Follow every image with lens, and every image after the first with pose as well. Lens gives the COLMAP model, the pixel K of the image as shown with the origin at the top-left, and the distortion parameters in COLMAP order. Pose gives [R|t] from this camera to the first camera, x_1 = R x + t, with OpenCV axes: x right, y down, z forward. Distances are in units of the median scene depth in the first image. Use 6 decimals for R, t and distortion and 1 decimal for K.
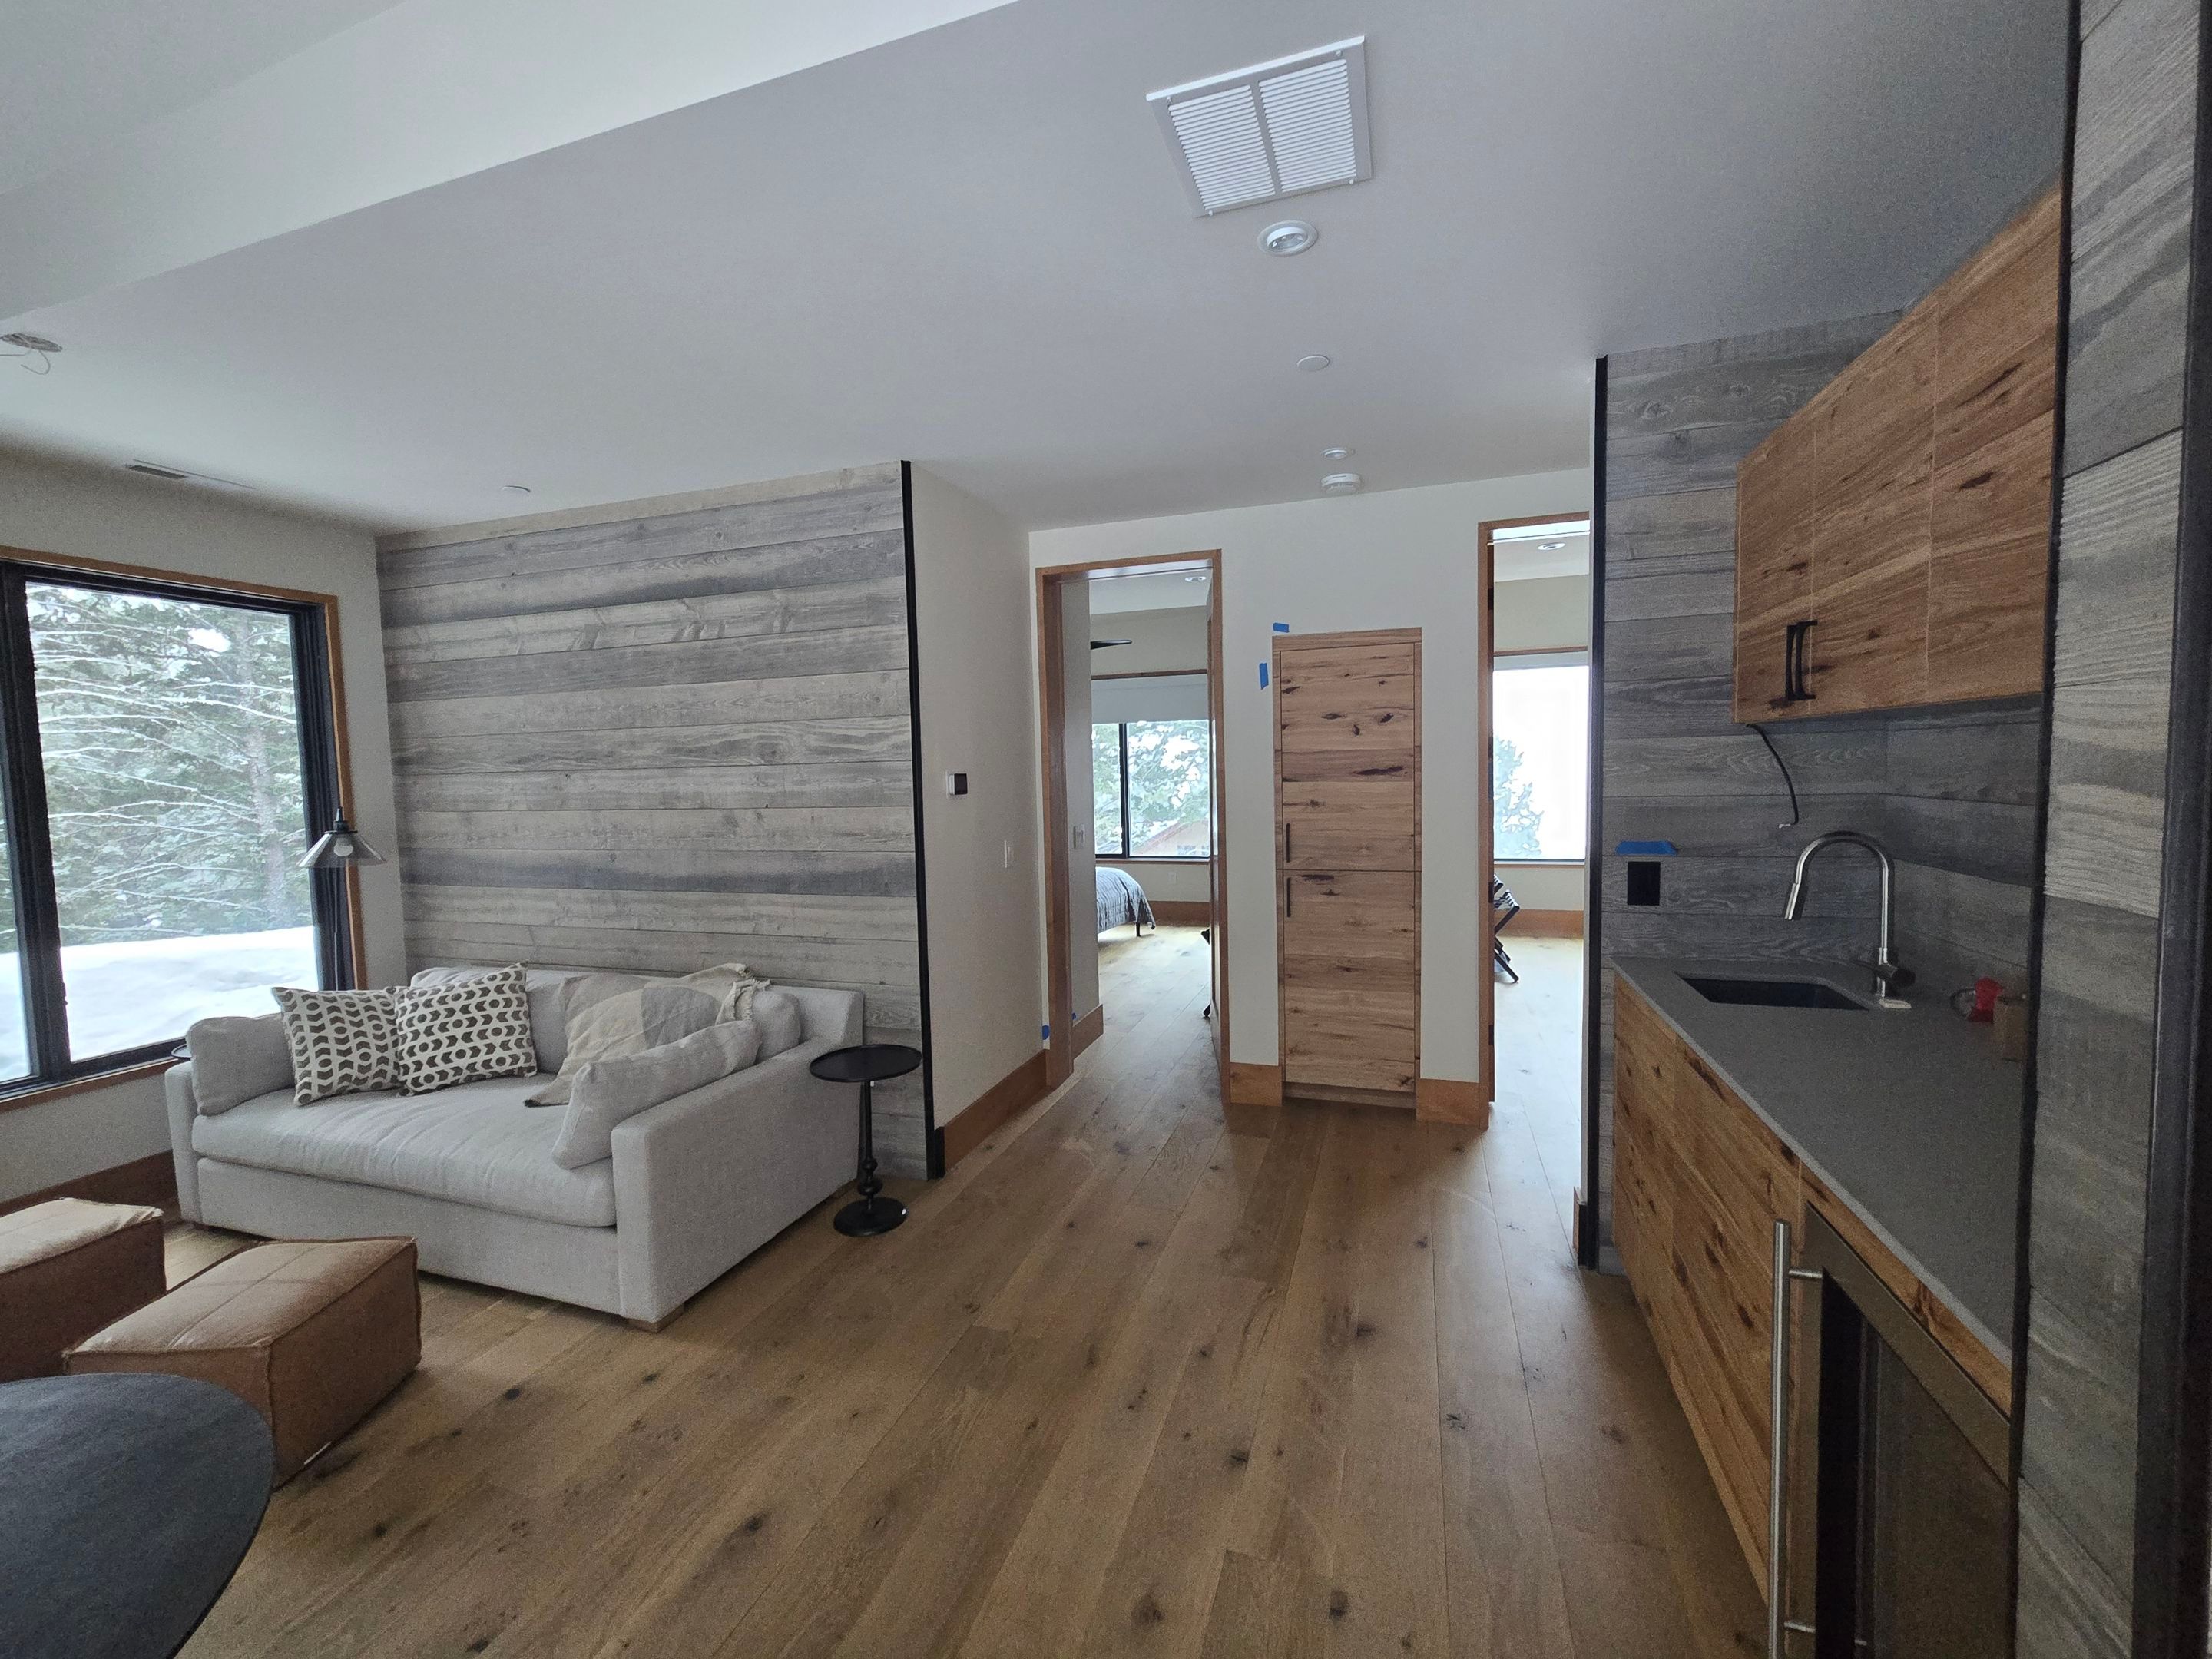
lens RADIAL K [[898.3, 0, 1107.9], [0, 898.3, 823.4], [0, 0, 1]] dist [-0.000600, -0.000131]
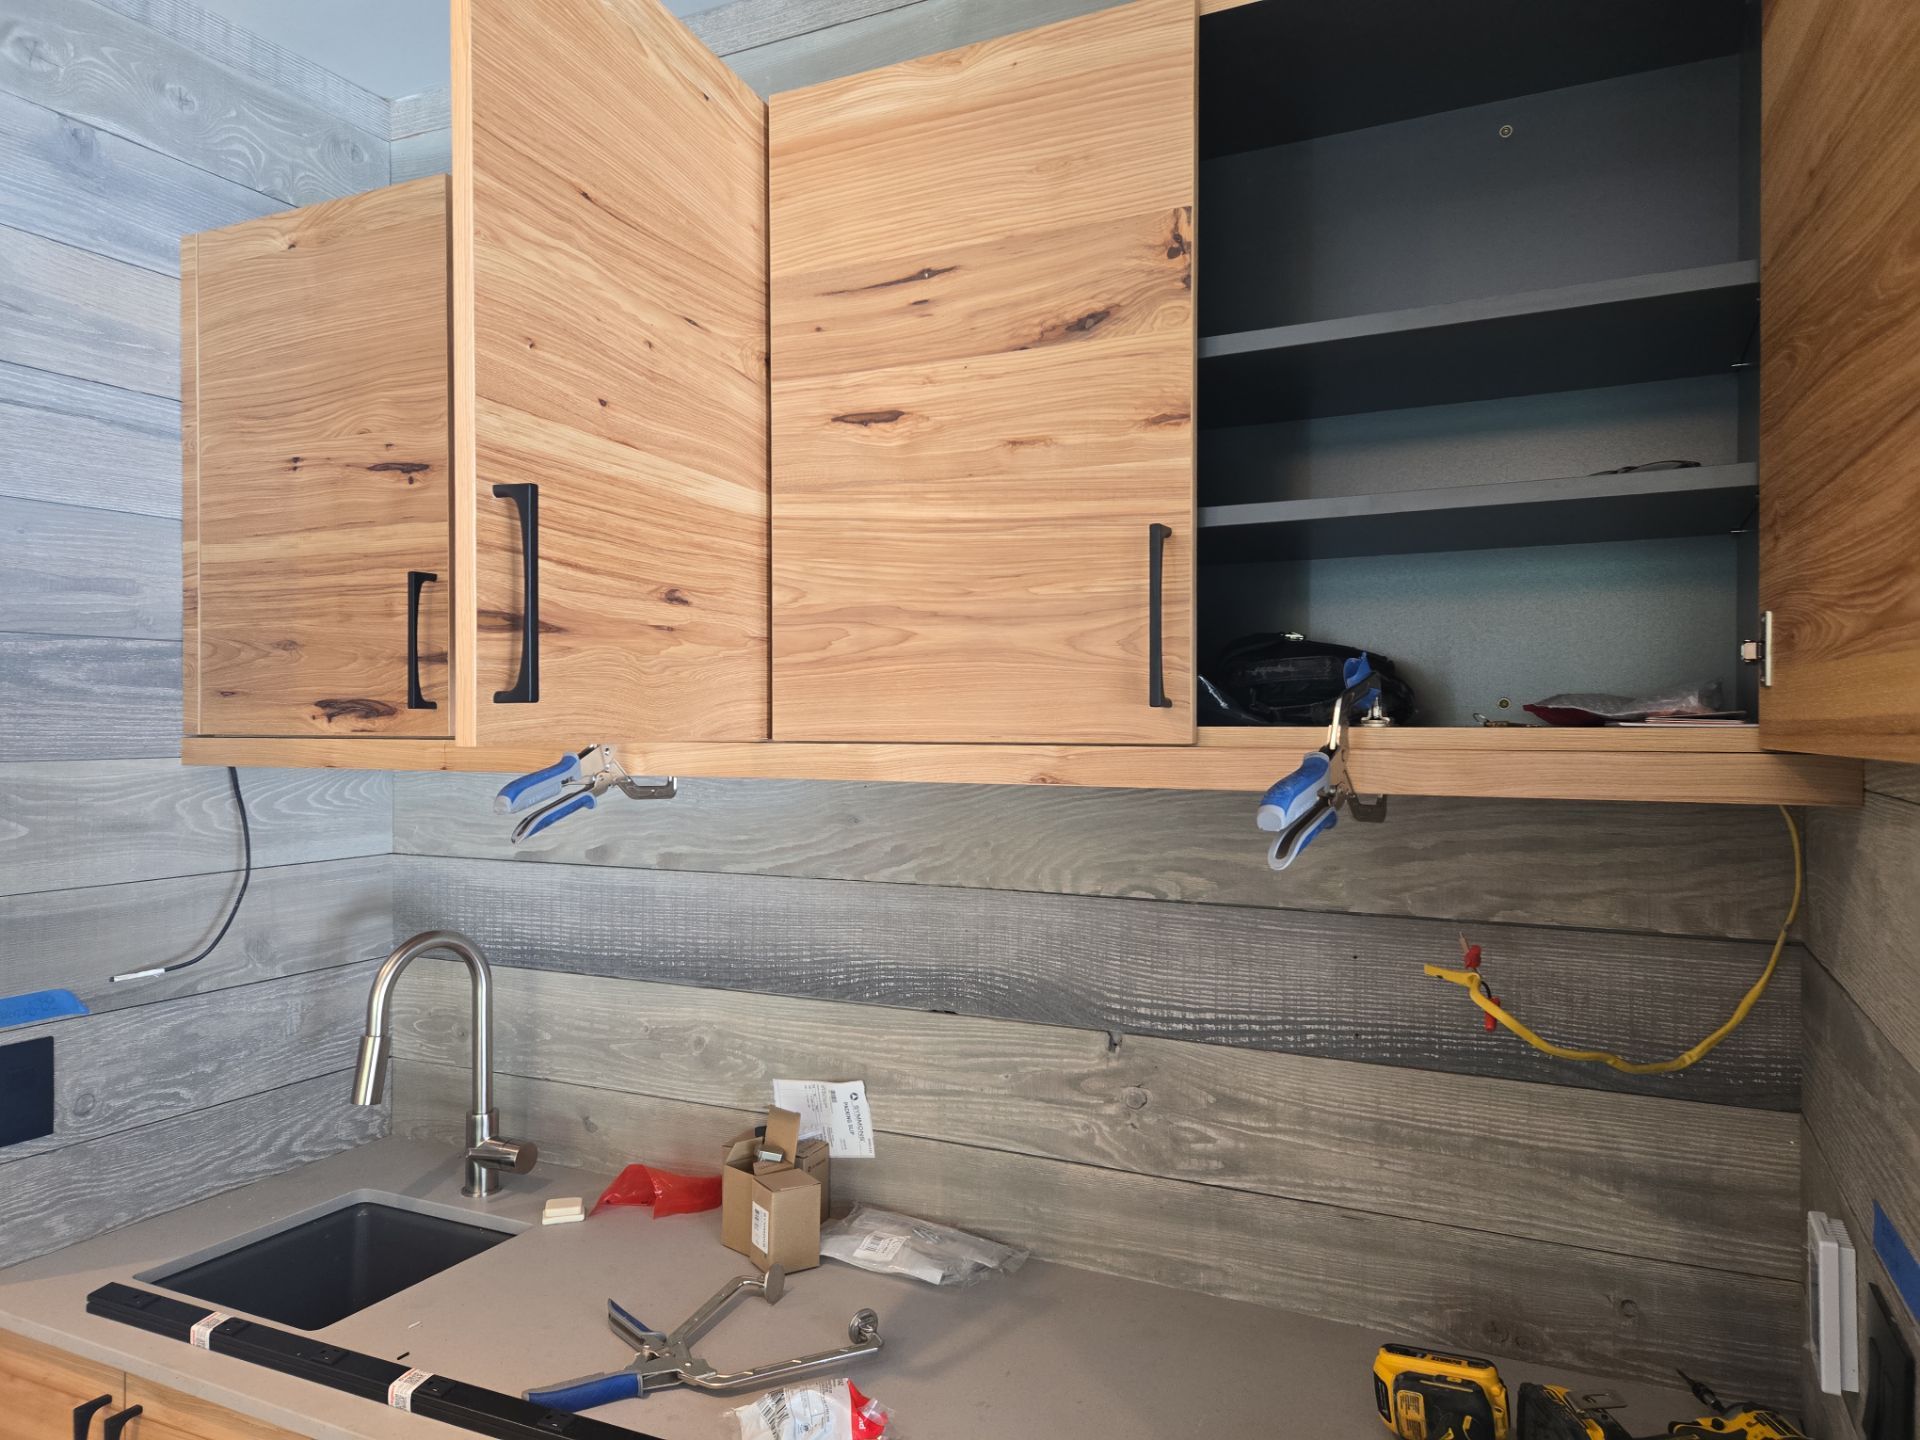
lens RADIAL K [[1334.6, 0, 959.9], [0, 1334.6, 714.5], [0, 0, 1]] dist [0.011977, 0.002985]
pose [[0.141035, 0.025713, 0.989671, 0.004669], [0.060959, 0.997540, -0.034605, -0.070993], [-0.988126, 0.065210, 0.139120, 0.466858]]
